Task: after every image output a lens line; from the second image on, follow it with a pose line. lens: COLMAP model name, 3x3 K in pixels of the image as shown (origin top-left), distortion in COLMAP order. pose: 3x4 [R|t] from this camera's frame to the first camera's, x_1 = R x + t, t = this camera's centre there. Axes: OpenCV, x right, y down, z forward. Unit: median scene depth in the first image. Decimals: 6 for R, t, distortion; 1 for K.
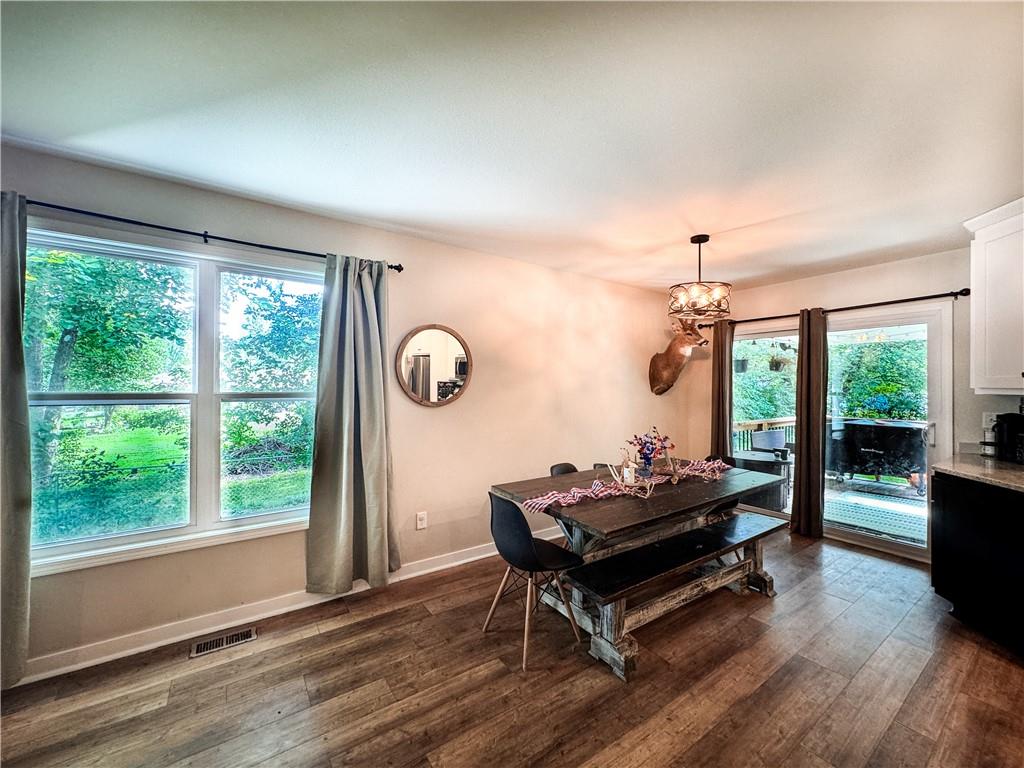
lens RADIAL K [[410.6, 0, 514.0], [0, 410.6, 384.7], [0, 0, 1]] dist [-0.001877, 0.001328]
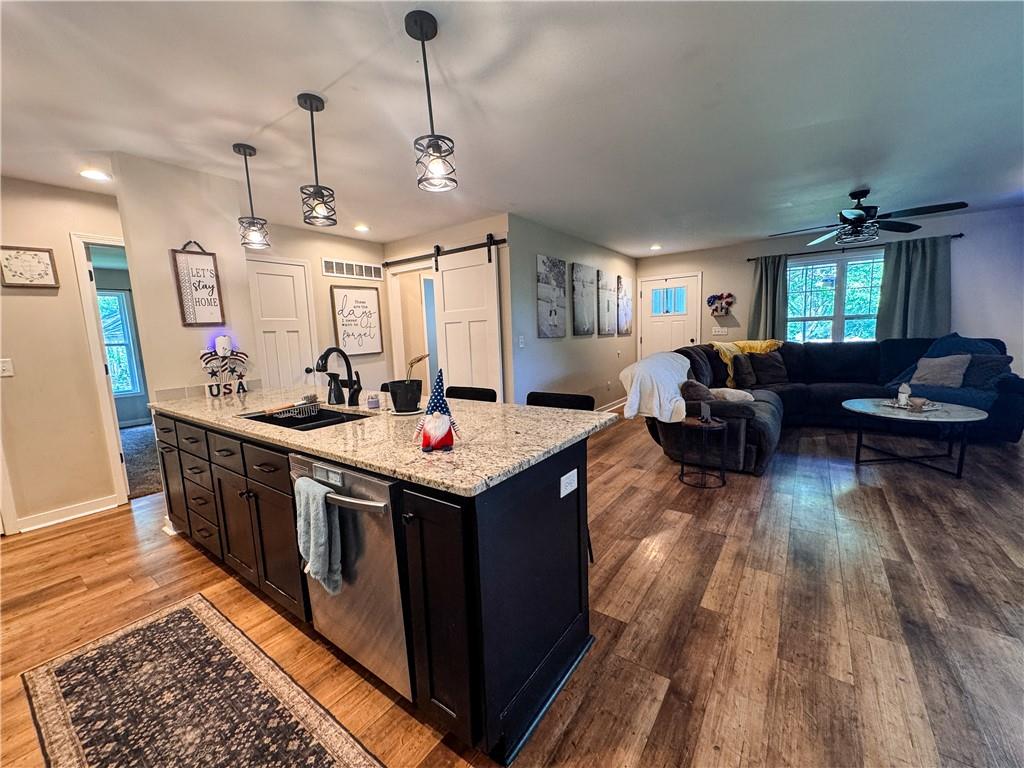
lens RADIAL K [[410.6, 0, 517.4], [0, 410.6, 383.5], [0, 0, 1]] dist [-0.001877, 0.001328]
pose [[-0.941958, 0.069709, -0.328413, 0.712933], [0.030893, 0.992053, 0.121966, 0.047587], [0.334305, 0.104742, -0.936627, 0.818446]]
